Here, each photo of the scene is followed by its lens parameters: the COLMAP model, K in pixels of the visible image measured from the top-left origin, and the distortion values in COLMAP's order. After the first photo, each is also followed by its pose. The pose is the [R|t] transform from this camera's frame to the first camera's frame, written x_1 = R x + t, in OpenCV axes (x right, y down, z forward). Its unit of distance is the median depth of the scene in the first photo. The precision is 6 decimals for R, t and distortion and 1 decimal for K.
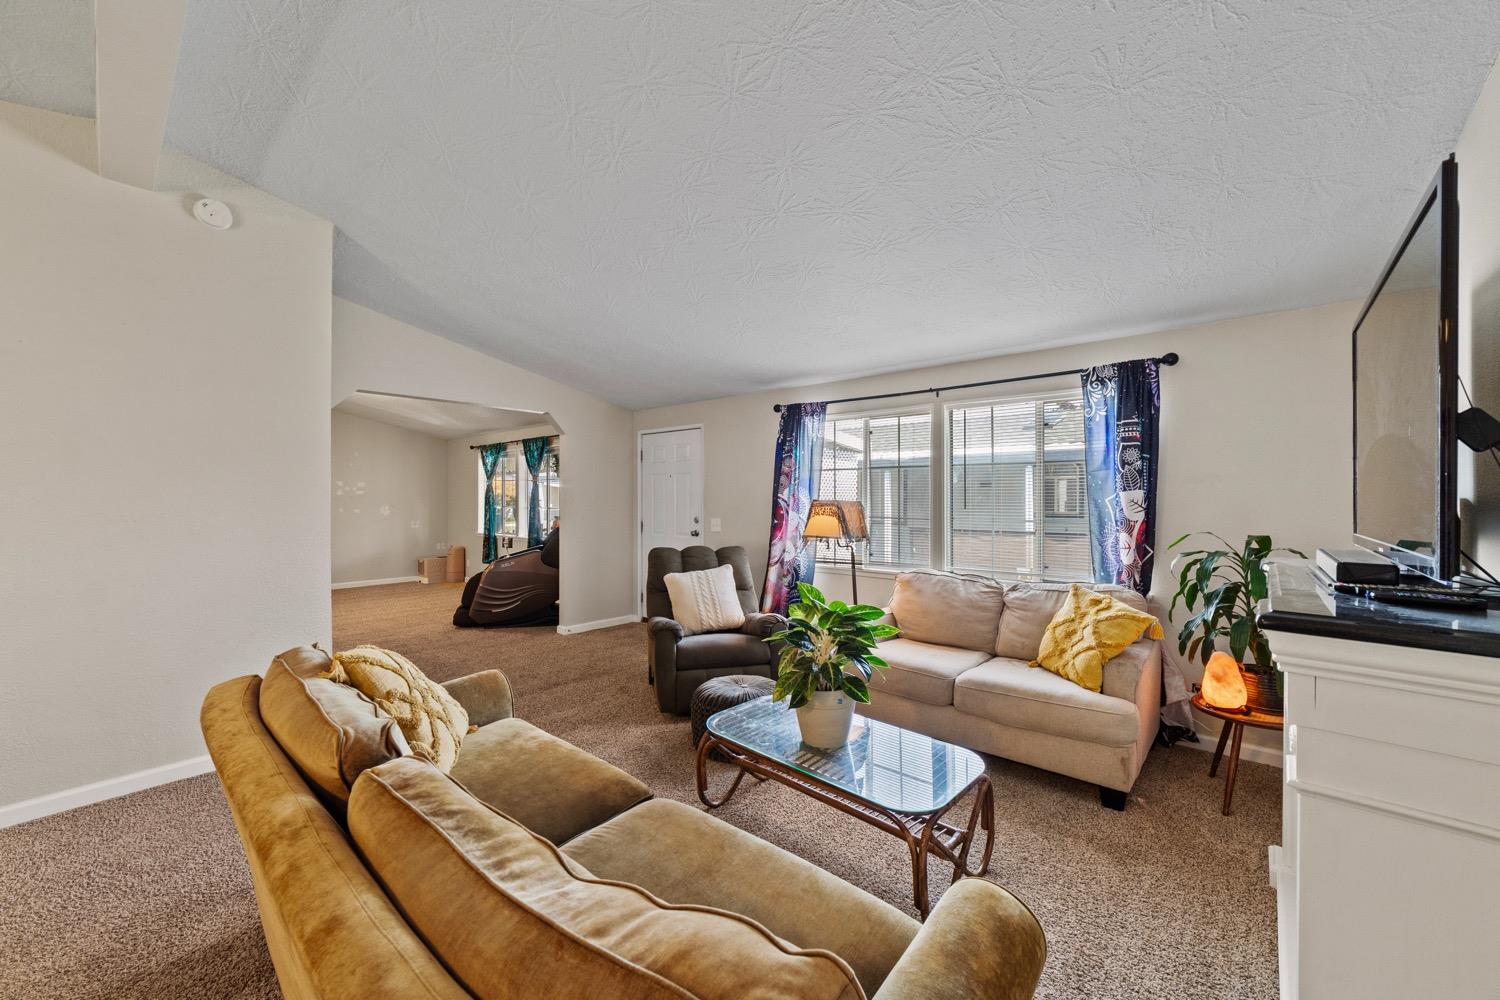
lens RADIAL K [[576.4, 0, 743.0], [0, 576.4, 499.4], [0, 0, 1]] dist [-0.019381, 0.006674]
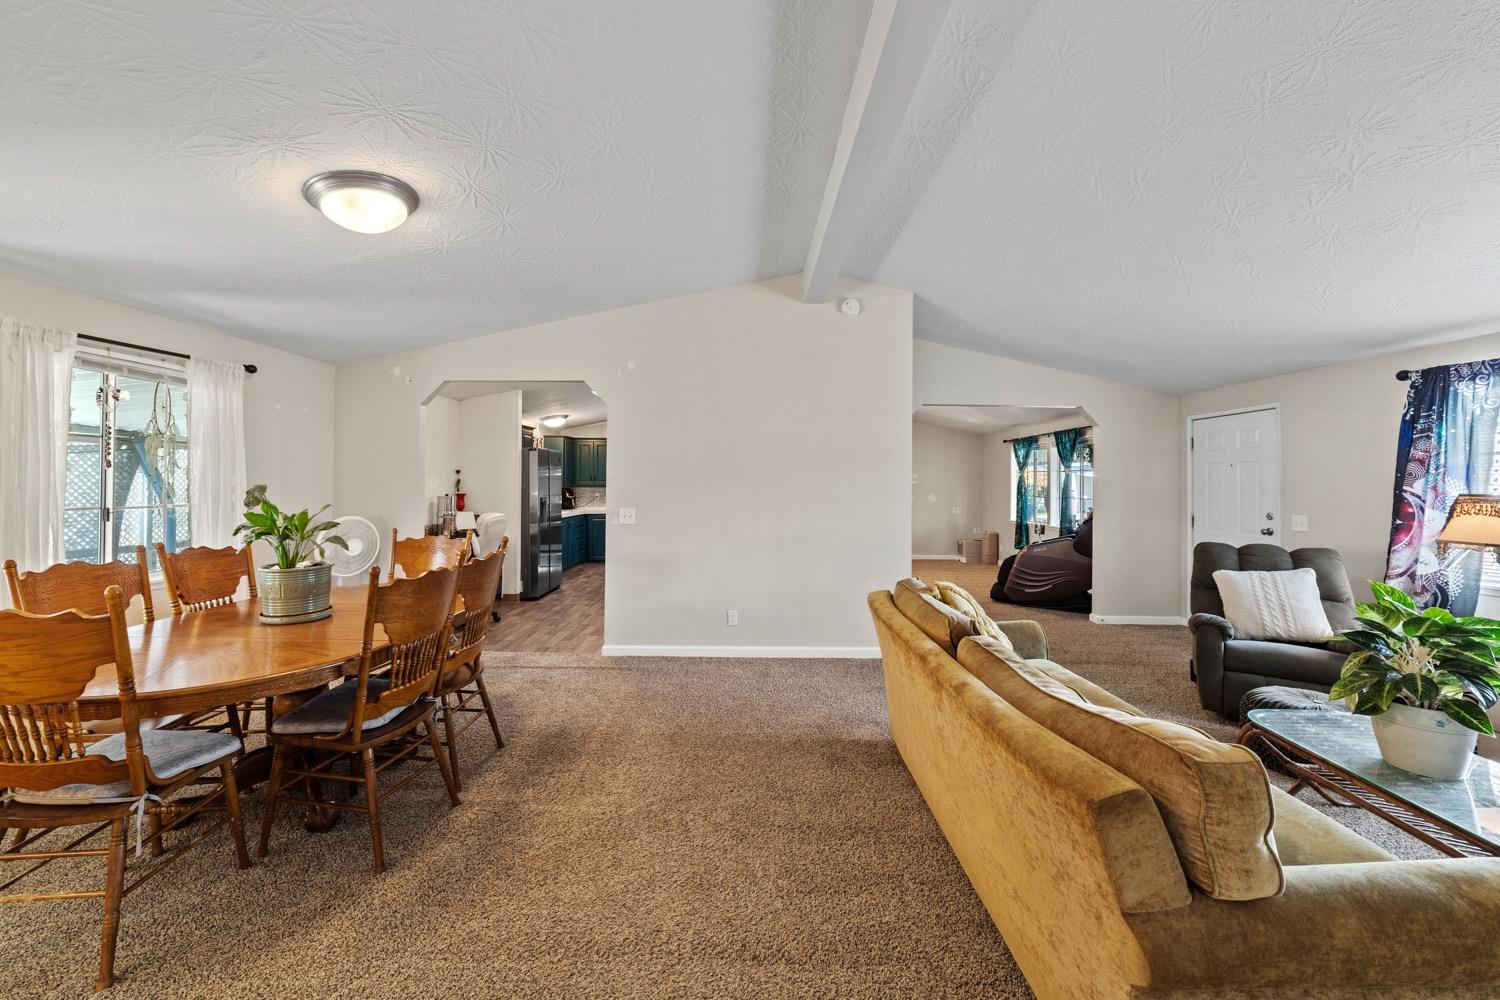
lens RADIAL K [[576.4, 0, 749.7], [0, 576.4, 474.5], [0, 0, 1]] dist [-0.019381, 0.006674]
pose [[0.657824, -0.006618, -0.753143, 0.064090], [-0.013769, 0.999689, -0.020811, 0.002782], [0.753046, 0.024060, 0.657528, -0.177554]]
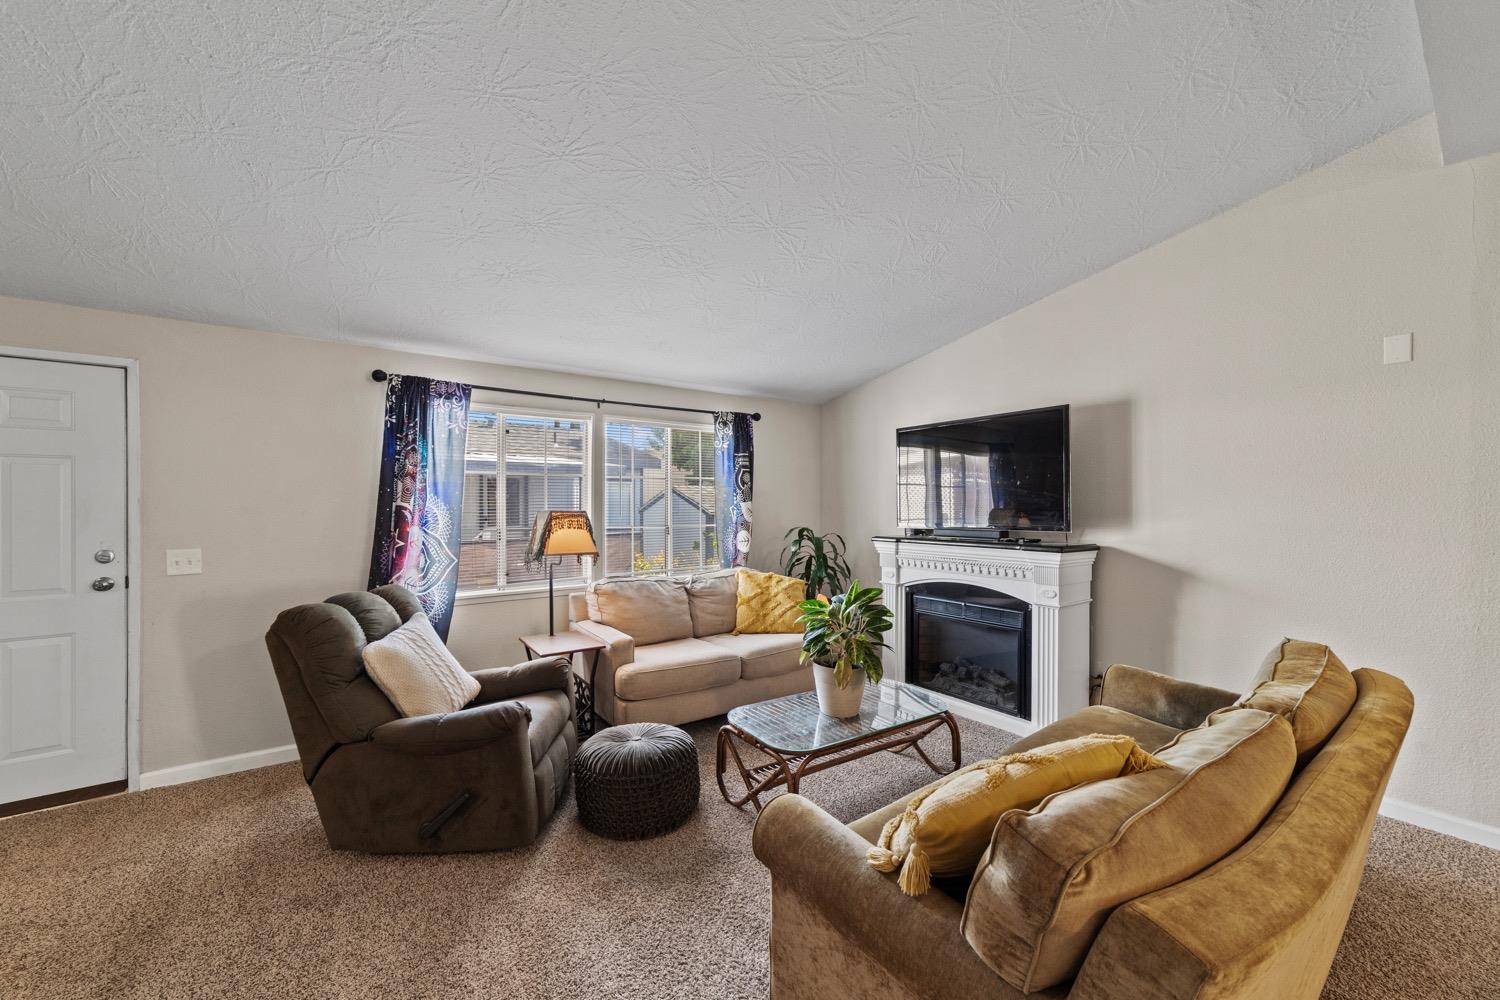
lens RADIAL K [[576.4, 0, 751.8], [0, 576.4, 499.4], [0, 0, 1]] dist [-0.019381, 0.006674]
pose [[0.216700, 0.004836, 0.976226, -0.567343], [0.005087, 0.999969, -0.006083, -0.008526], [-0.976225, 0.006284, 0.216669, 0.491198]]
